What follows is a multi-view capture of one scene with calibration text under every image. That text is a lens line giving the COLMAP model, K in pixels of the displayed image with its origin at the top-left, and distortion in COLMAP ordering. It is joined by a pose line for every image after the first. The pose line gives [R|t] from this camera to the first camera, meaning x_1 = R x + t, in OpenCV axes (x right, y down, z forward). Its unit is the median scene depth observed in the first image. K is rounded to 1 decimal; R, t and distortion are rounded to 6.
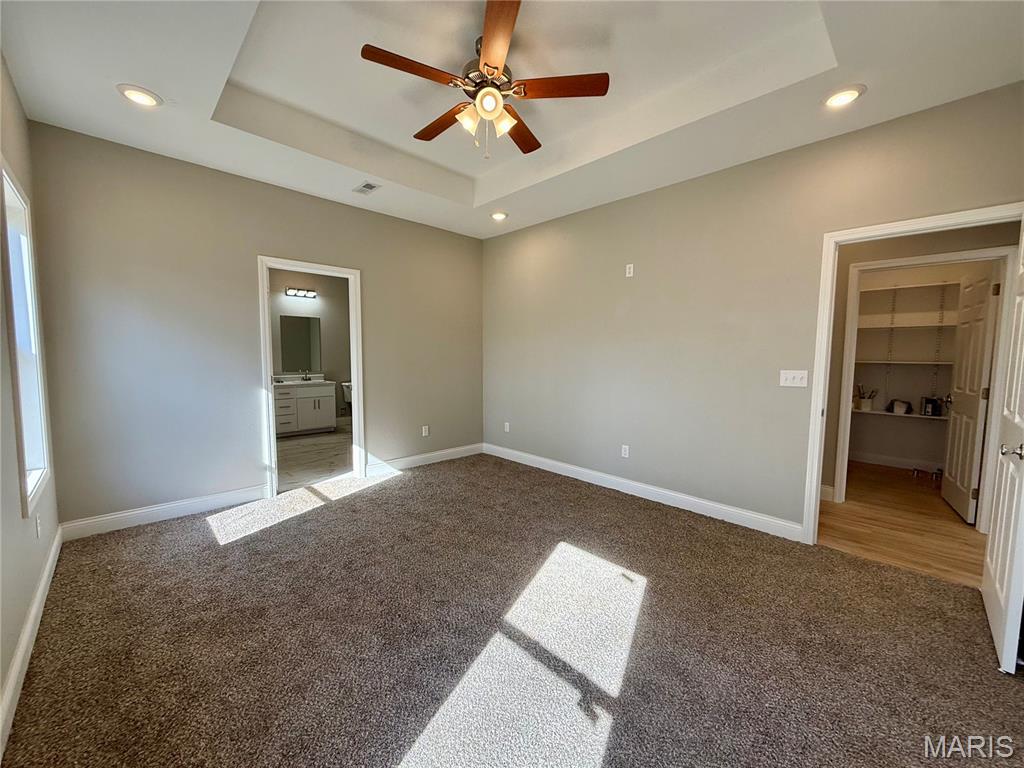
lens RADIAL K [[407.0, 0, 509.7], [0, 407.0, 387.4], [0, 0, 1]] dist [0.001171, -0.000101]
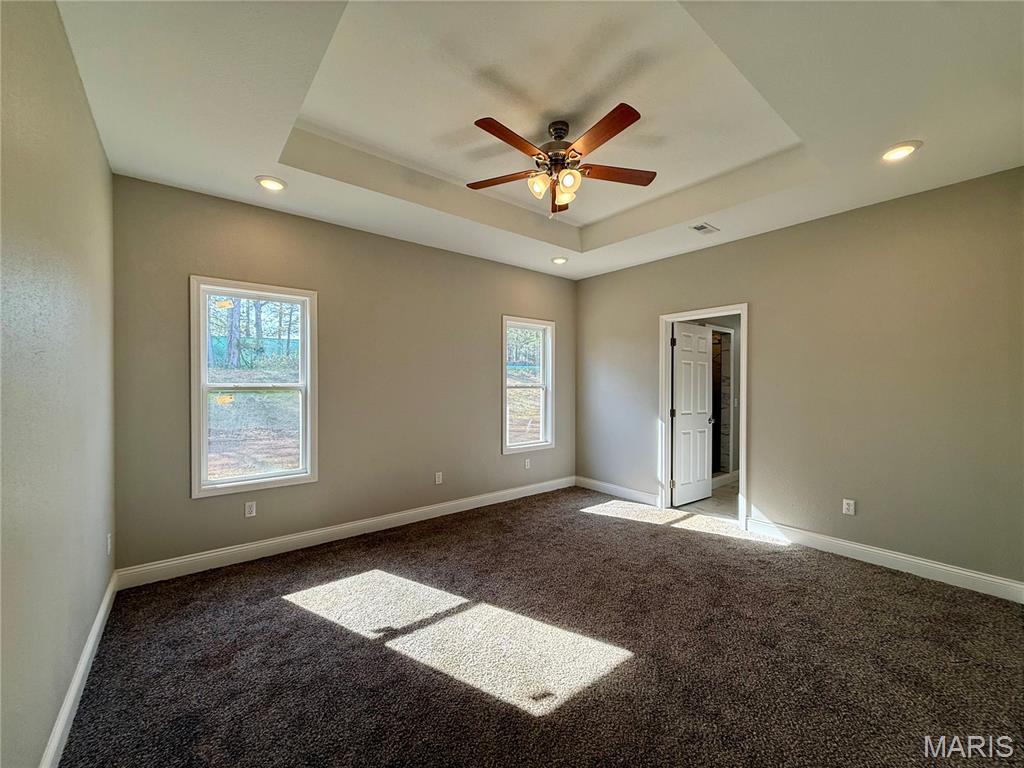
lens RADIAL K [[407.0, 0, 510.2], [0, 407.0, 386.2], [0, 0, 1]] dist [0.001171, -0.000101]
pose [[-0.102927, -0.005784, -0.994672, 0.723078], [-0.087200, 0.996186, 0.003231, -0.063298], [0.990859, 0.087068, -0.103039, 0.679729]]
